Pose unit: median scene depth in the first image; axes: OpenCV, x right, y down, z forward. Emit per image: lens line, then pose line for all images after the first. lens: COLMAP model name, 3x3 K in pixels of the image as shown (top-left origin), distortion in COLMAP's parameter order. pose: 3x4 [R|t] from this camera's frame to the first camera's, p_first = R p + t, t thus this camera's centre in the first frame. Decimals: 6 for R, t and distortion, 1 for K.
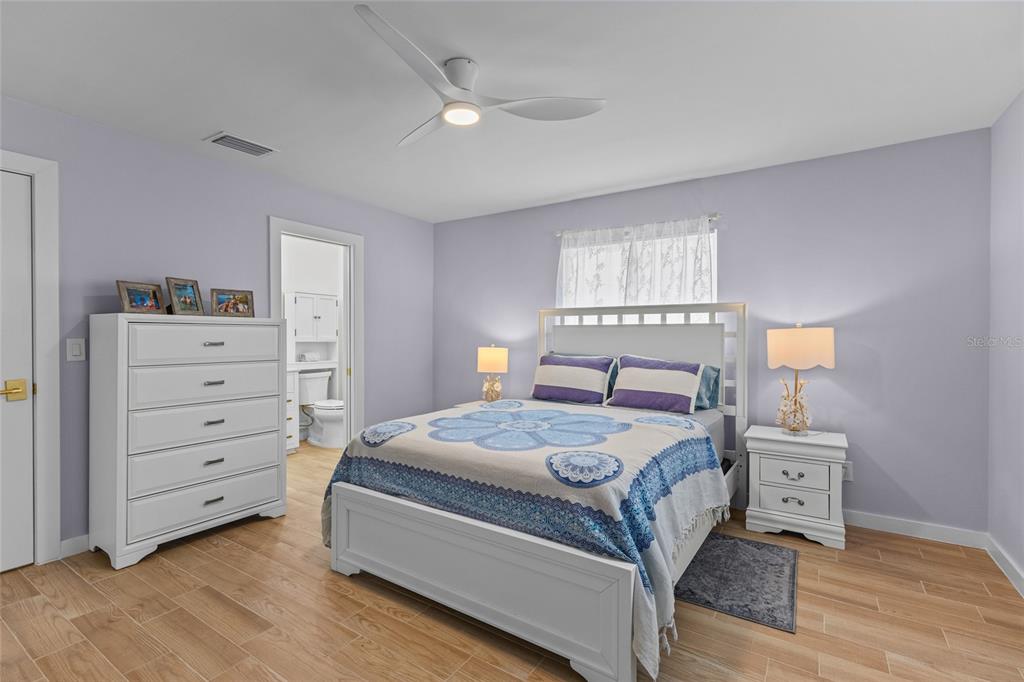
lens RADIAL K [[471.2, 0, 510.0], [0, 471.2, 338.9], [0, 0, 1]] dist [0.004602, 0.000430]
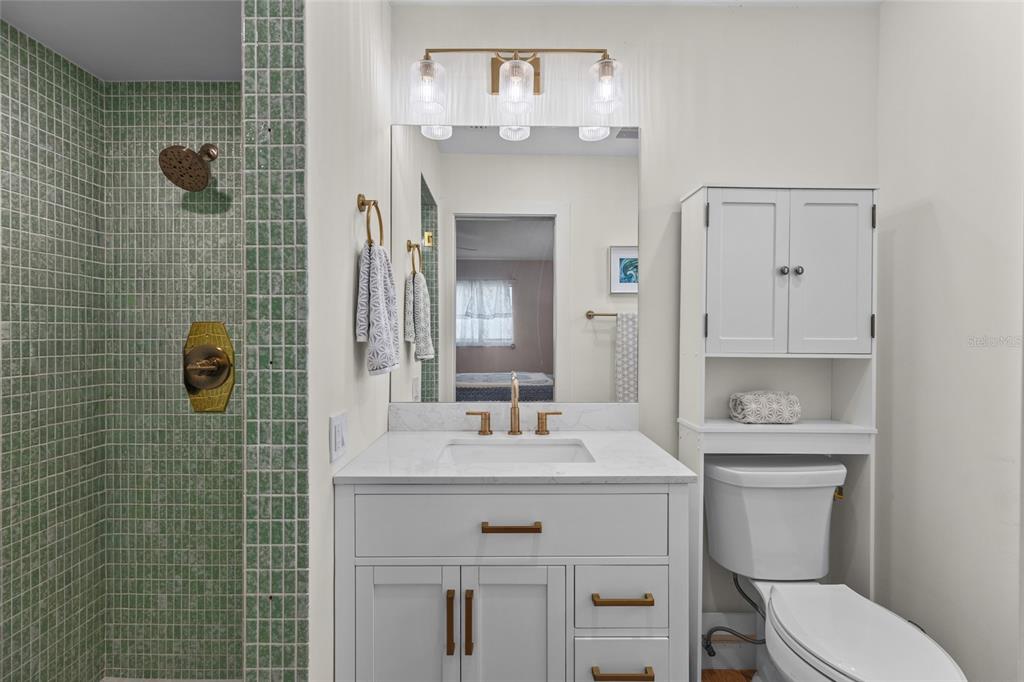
lens RADIAL K [[471.2, 0, 510.0], [0, 471.2, 338.9], [0, 0, 1]] dist [0.004602, 0.000430]
pose [[0.550689, 0.006161, -0.834688, -0.409771], [-0.005631, 0.999977, 0.003666, -0.008023], [0.834691, 0.002681, 0.550712, 1.089414]]
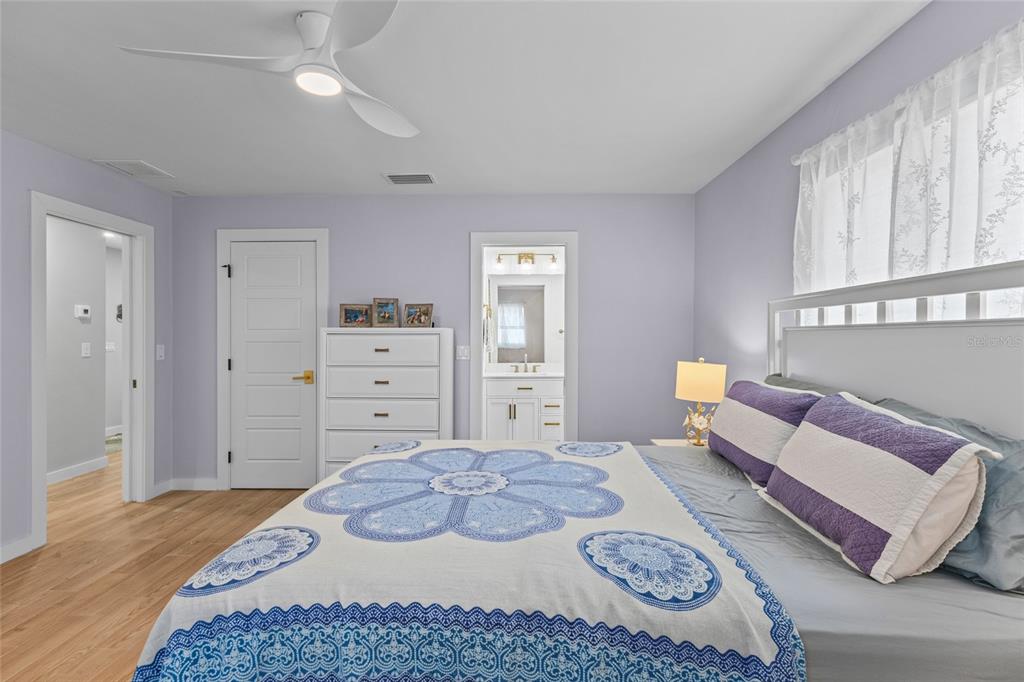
lens RADIAL K [[471.2, 0, 510.0], [0, 471.2, 338.9], [0, 0, 1]] dist [0.004602, 0.000430]
pose [[0.532251, 0.000435, -0.846586, 0.456993], [-0.005269, 0.999982, -0.002799, -0.013603], [0.846570, 0.005950, 0.532244, 0.501626]]
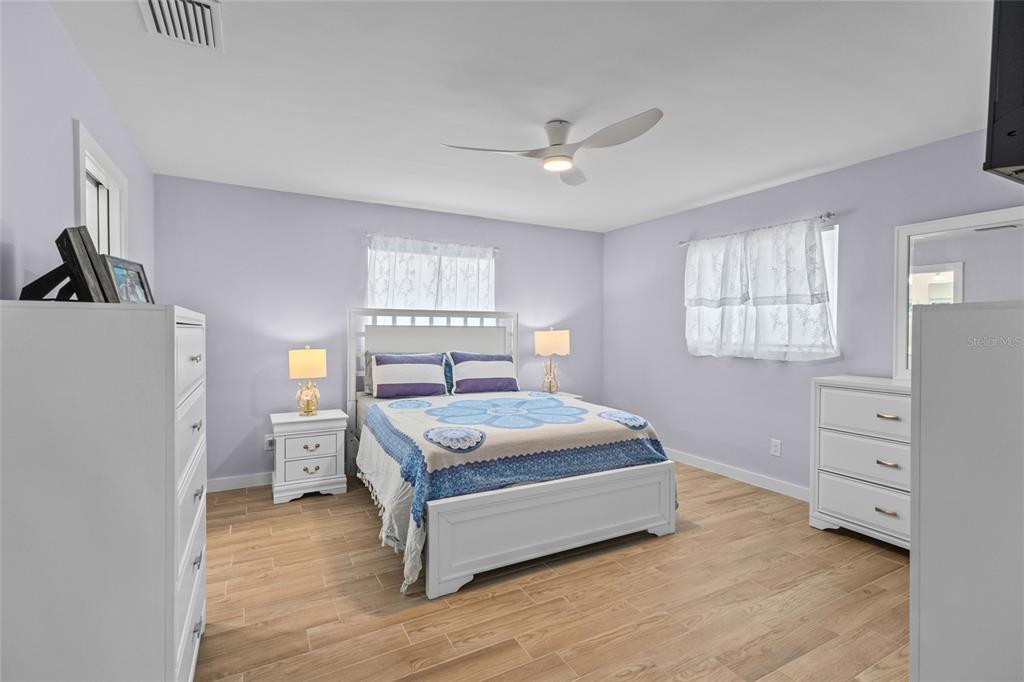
lens RADIAL K [[471.2, 0, 510.0], [0, 471.2, 338.9], [0, 0, 1]] dist [0.004602, 0.000430]
pose [[0.466003, -0.016064, 0.884637, -0.758754], [0.003464, 0.999861, 0.016332, -0.017199], [-0.884776, -0.004546, 0.465994, 0.308560]]
